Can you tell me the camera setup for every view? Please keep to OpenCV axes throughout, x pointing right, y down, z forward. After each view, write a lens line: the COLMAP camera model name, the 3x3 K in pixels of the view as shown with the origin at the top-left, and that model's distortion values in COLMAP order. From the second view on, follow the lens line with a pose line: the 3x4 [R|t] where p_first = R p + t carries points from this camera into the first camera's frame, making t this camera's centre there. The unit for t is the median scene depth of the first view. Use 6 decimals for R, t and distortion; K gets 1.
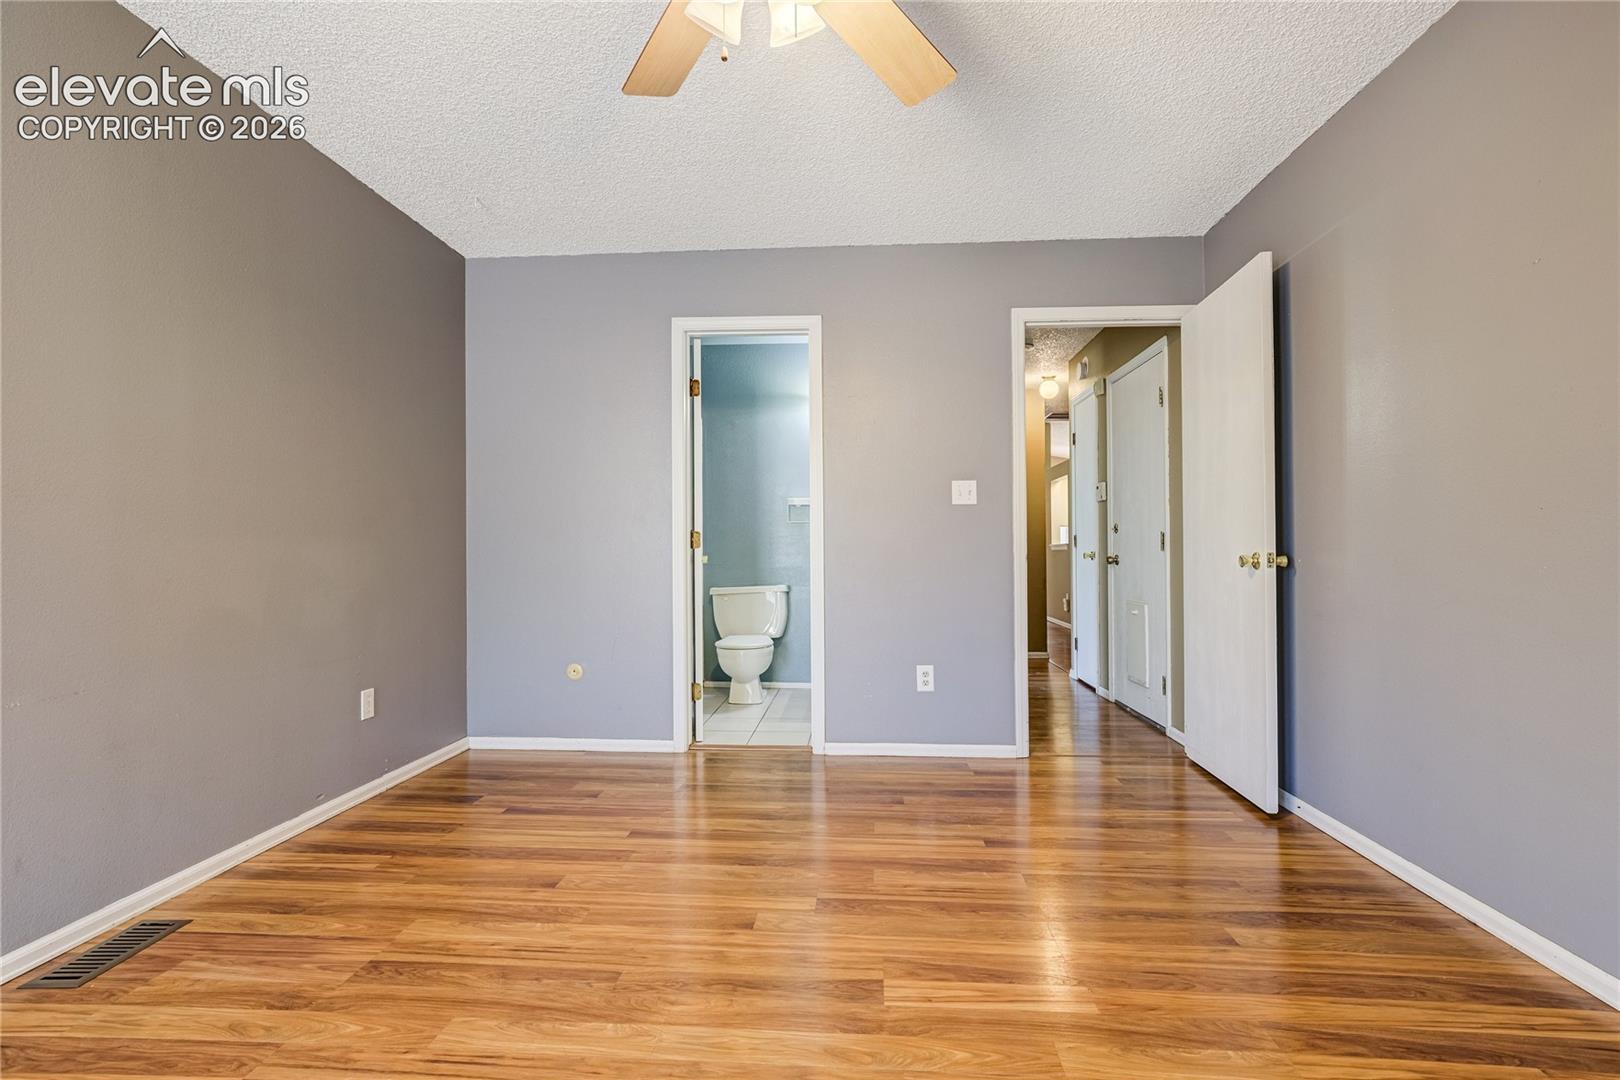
lens RADIAL K [[747.0, 0, 823.7], [0, 747.0, 532.9], [0, 0, 1]] dist [-0.017289, 0.011510]
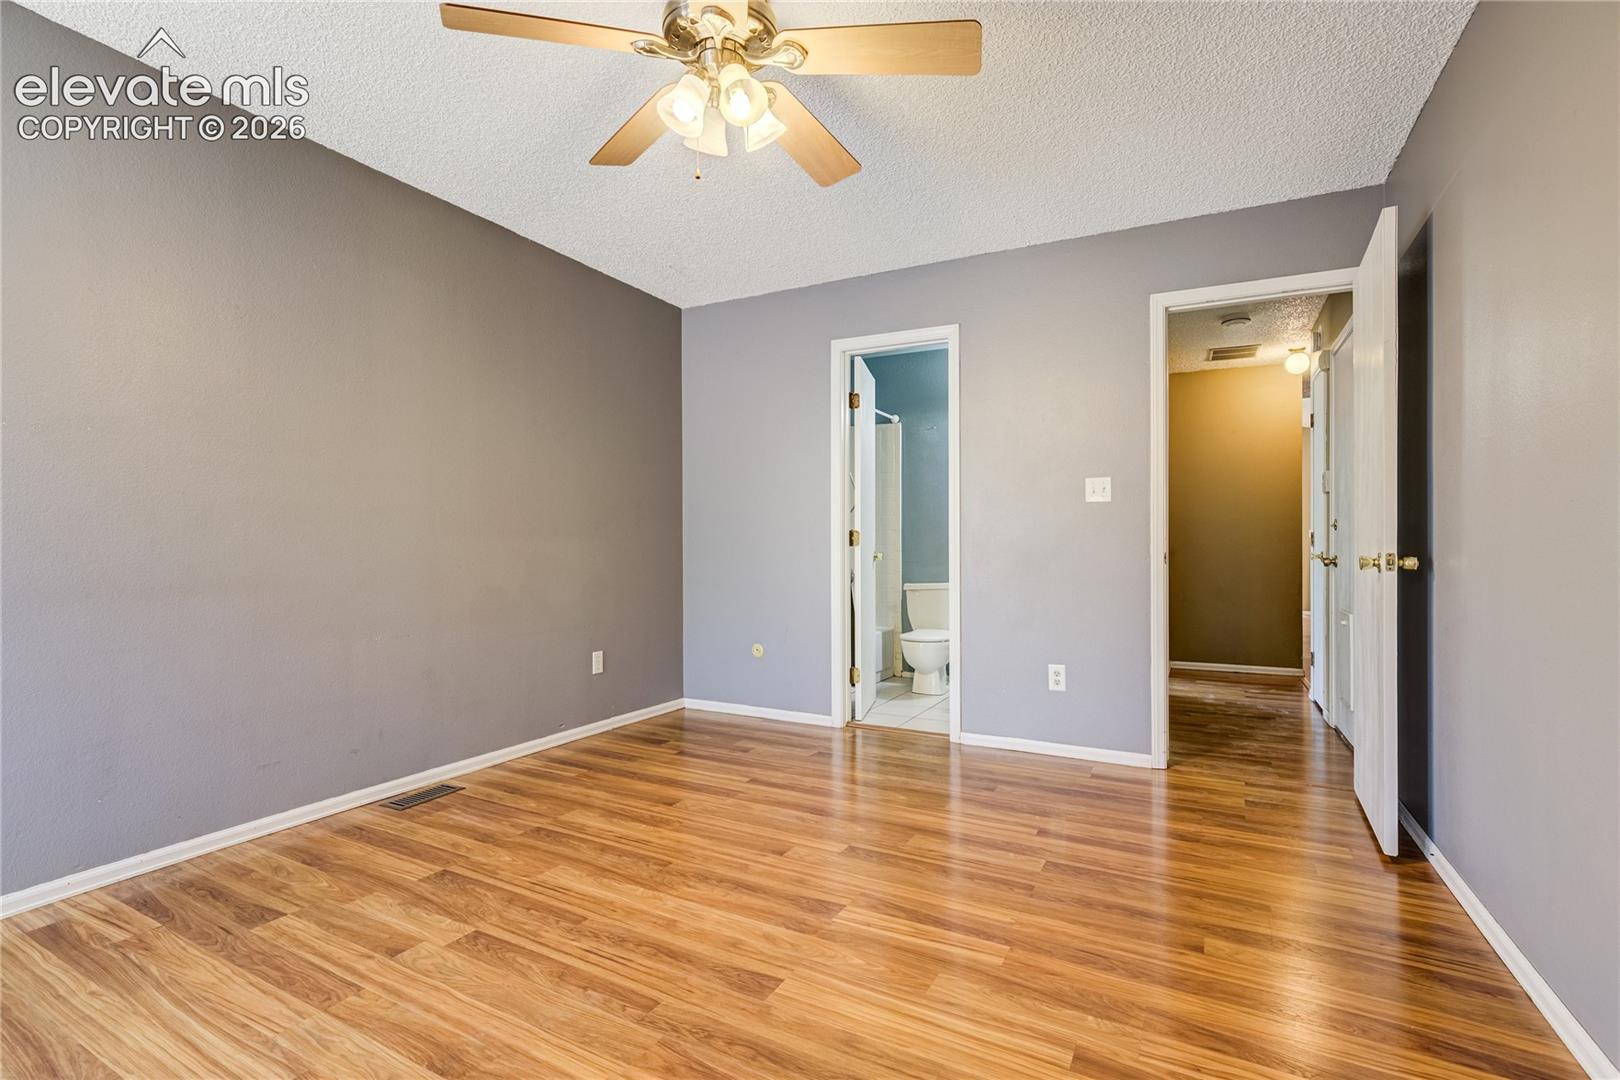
lens RADIAL K [[747.0, 0, 771.3], [0, 747.0, 539.9], [0, 0, 1]] dist [-0.017289, 0.011510]
pose [[0.900512, -0.000268, -0.434830, 0.274611], [0.005582, 0.999925, 0.010942, -0.002218], [0.434795, -0.012281, 0.900446, -0.072147]]
